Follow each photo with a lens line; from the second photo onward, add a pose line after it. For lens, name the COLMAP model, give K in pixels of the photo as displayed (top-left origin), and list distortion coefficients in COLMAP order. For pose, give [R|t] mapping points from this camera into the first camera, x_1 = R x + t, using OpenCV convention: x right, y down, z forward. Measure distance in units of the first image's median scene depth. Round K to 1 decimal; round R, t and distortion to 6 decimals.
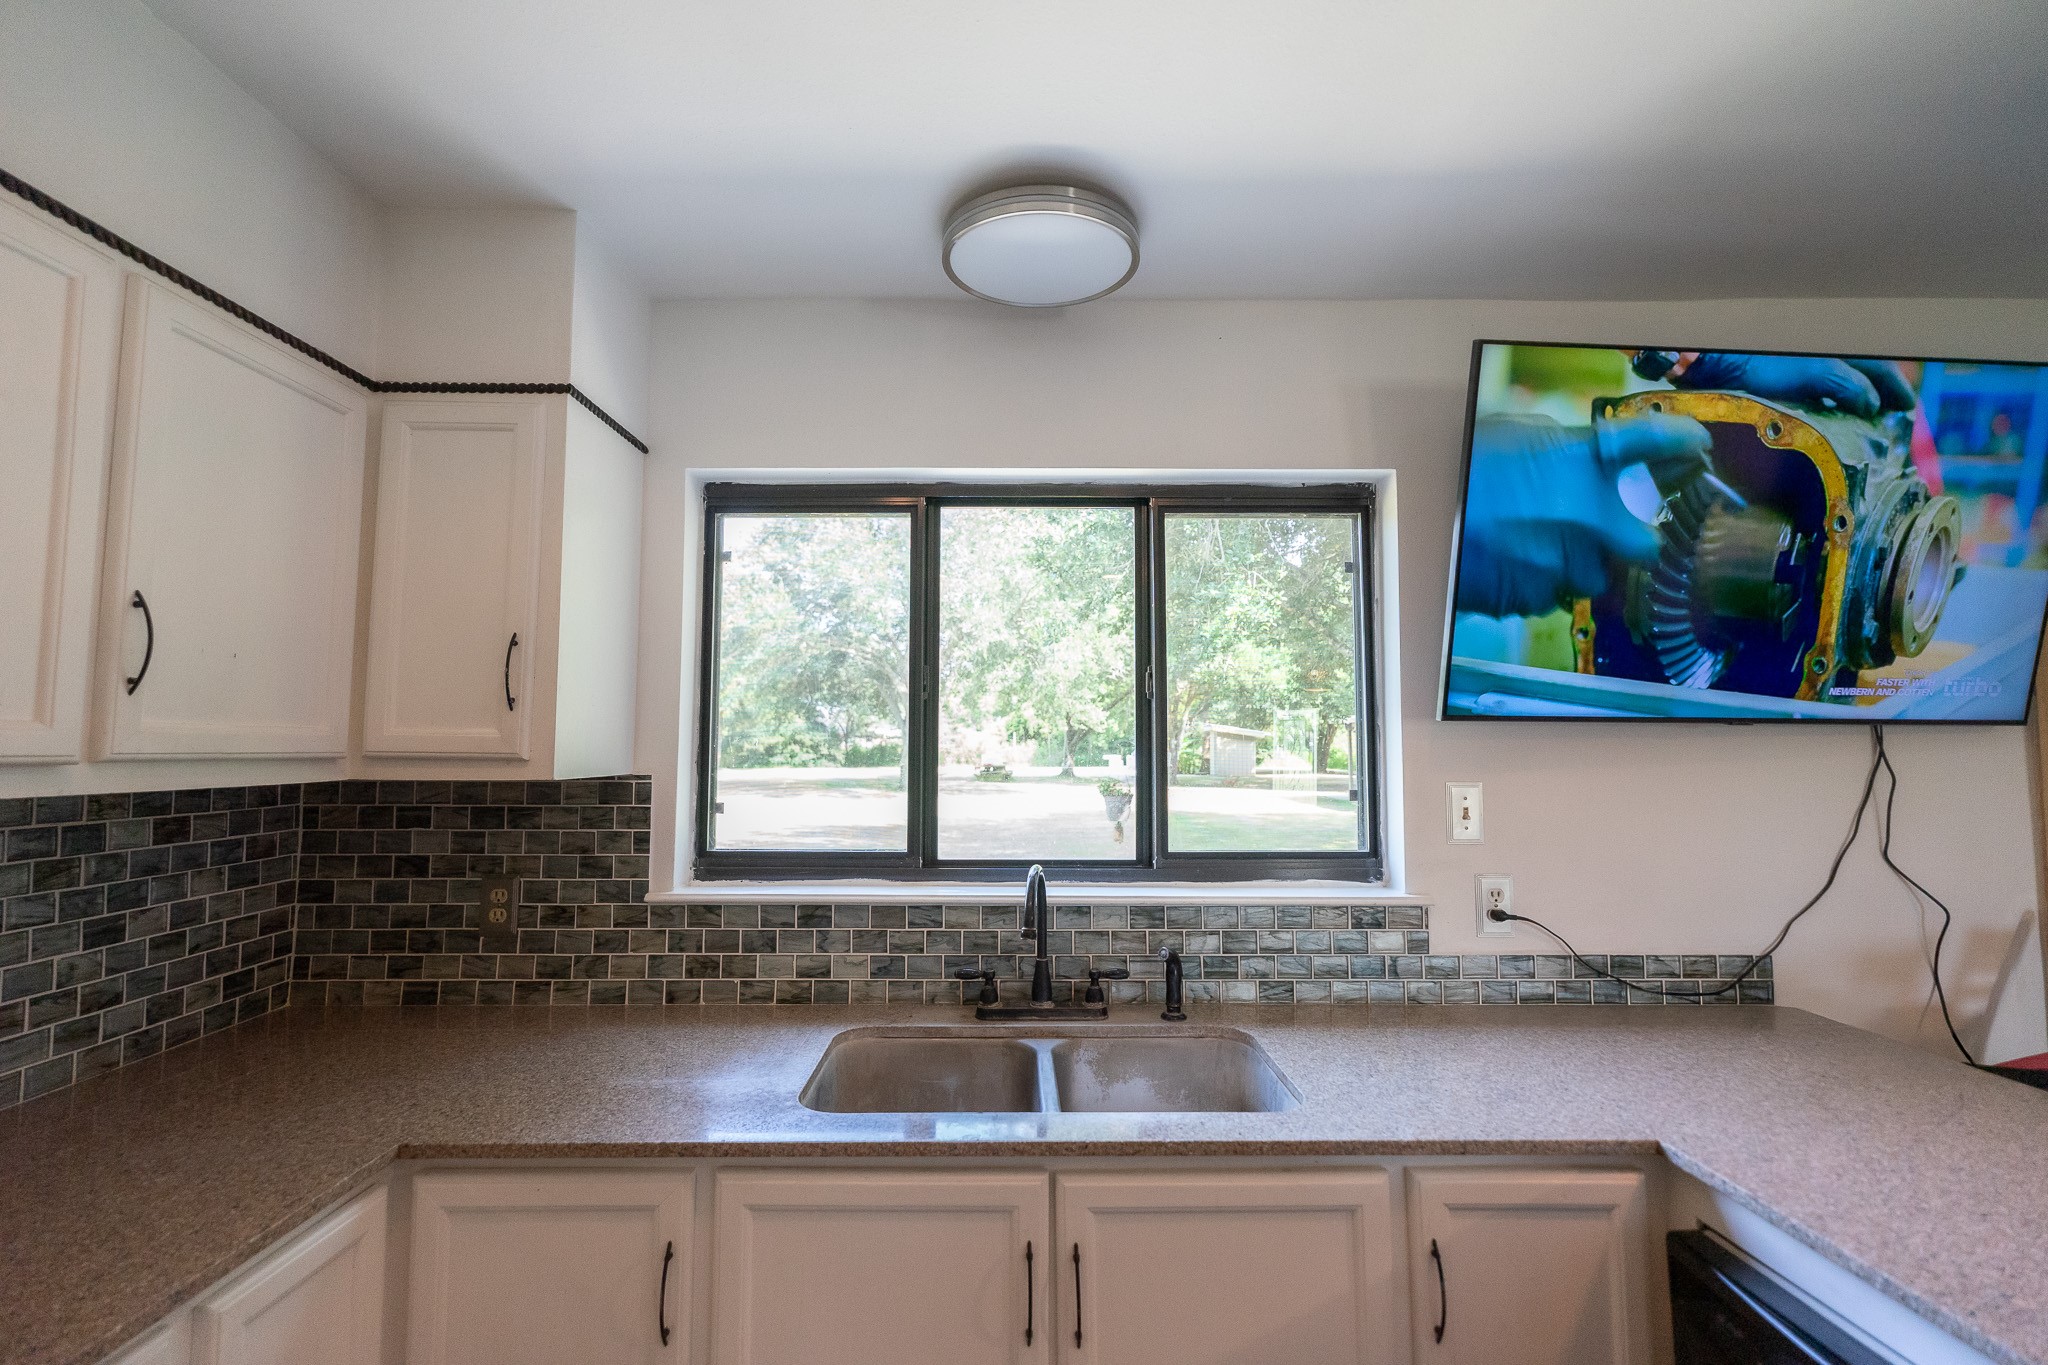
lens RADIAL K [[908.1, 0, 1014.8], [0, 908.1, 679.8], [0, 0, 1]] dist [0.002948, -0.000544]
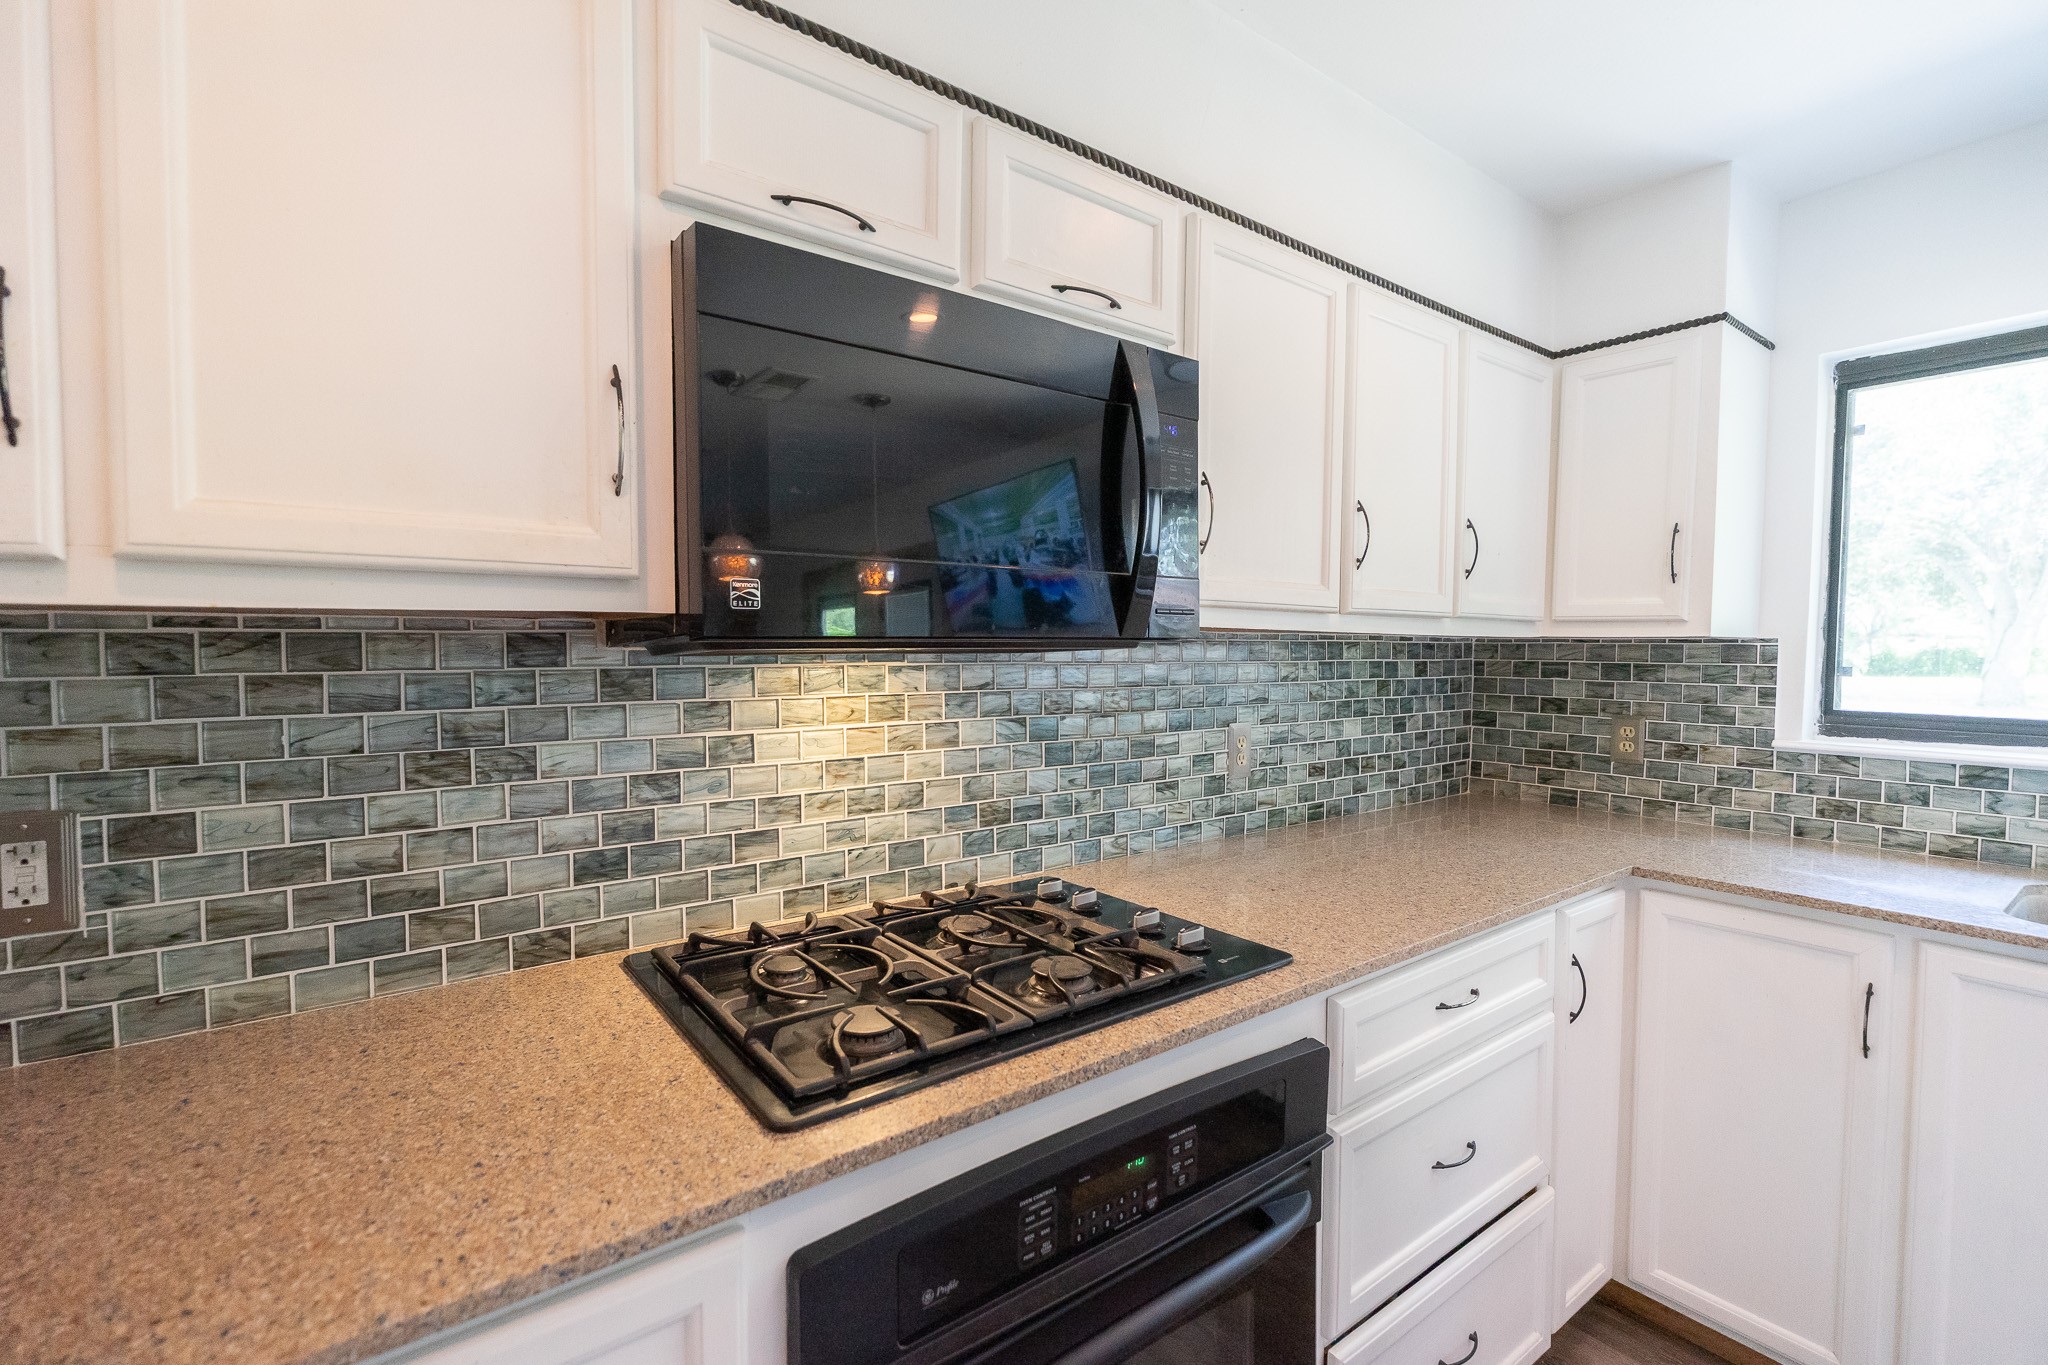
lens RADIAL K [[908.1, 0, 1014.8], [0, 908.1, 679.8], [0, 0, 1]] dist [0.002948, -0.000544]
pose [[0.594488, 0.034962, -0.803344, -0.050850], [0.052493, 0.995236, 0.082159, 0.012546], [0.802389, -0.091013, 0.589820, -0.453999]]
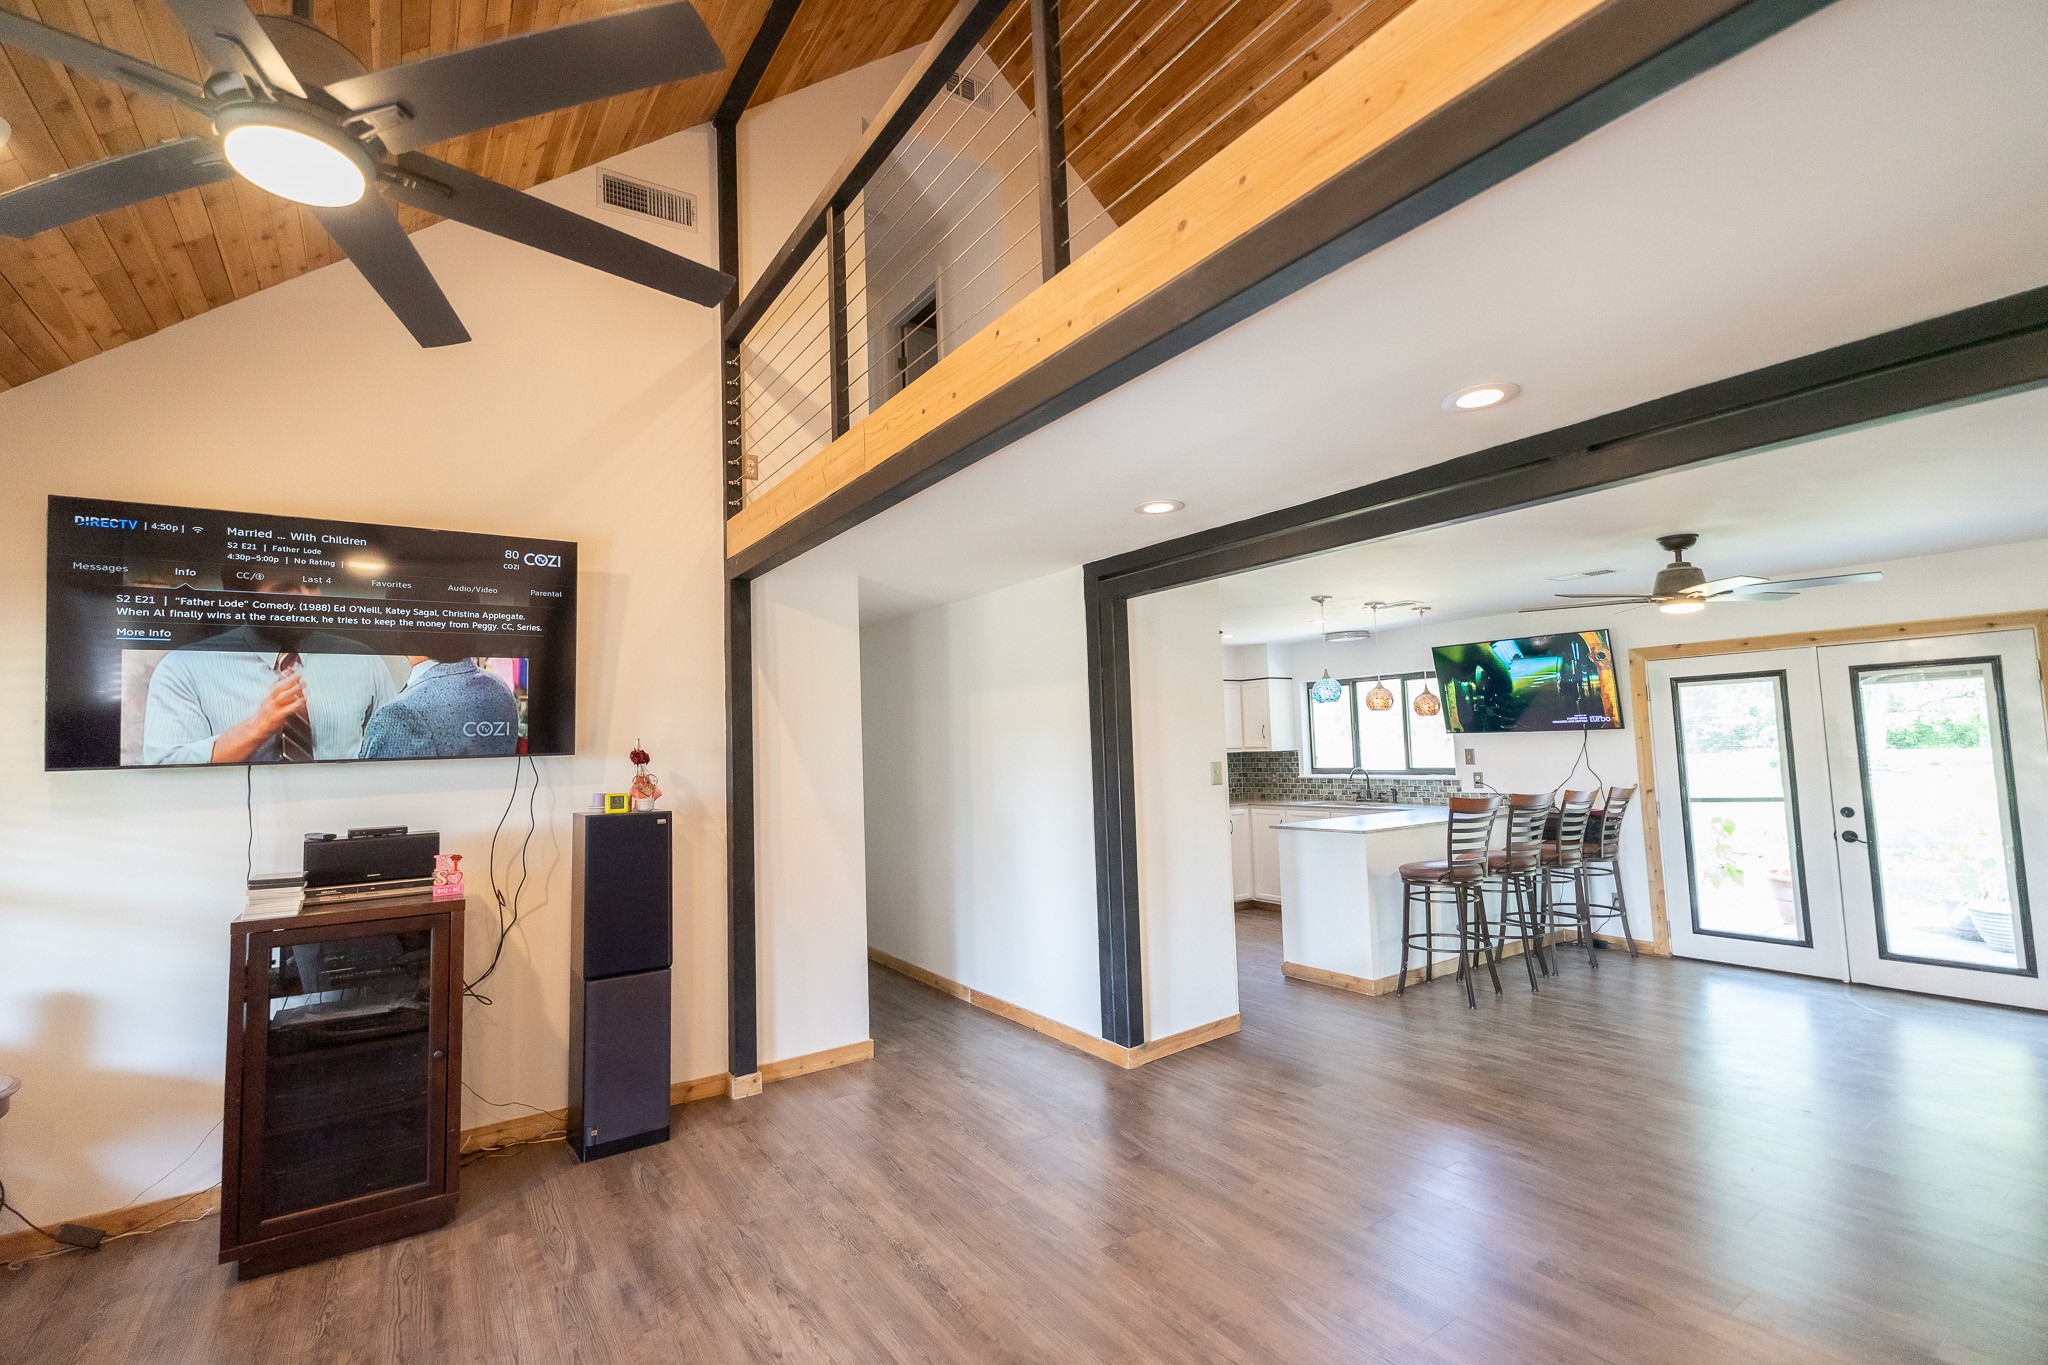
lens RADIAL K [[881.6, 0, 1024.0], [0, 881.6, 682.5], [0, 0, 1]] dist [0.002040, -0.000159]
pose [[0.554580, -0.080668, -0.828211, 2.597068], [0.091011, 0.995199, -0.035991, -0.205731], [0.827138, -0.055416, 0.559259, -2.668062]]
